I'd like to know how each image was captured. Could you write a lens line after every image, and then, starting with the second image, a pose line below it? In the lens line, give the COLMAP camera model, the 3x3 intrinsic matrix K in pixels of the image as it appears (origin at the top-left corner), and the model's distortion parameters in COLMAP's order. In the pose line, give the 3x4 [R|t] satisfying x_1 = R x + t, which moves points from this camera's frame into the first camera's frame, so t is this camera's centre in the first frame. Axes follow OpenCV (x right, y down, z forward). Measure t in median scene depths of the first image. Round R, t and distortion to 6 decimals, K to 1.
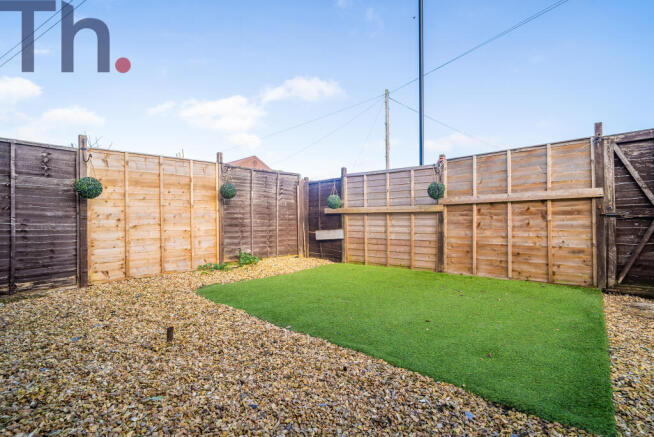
lens RADIAL K [[303.2, 0, 326.4], [0, 303.2, 217.8], [0, 0, 1]] dist [0.001546, -0.003290]
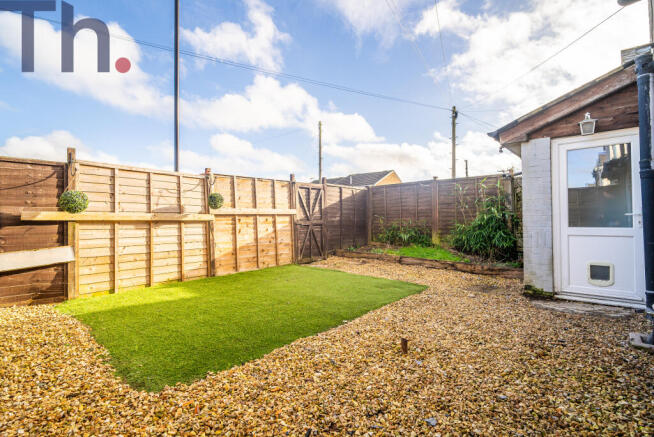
lens RADIAL K [[303.2, 0, 330.0], [0, 303.2, 218.3], [0, 0, 1]] dist [0.001546, -0.003290]
pose [[-0.006385, 0.019875, 0.999782, -0.668907], [0.008117, 0.999771, -0.019823, -0.003288], [-0.999947, 0.007988, -0.006545, 0.545868]]
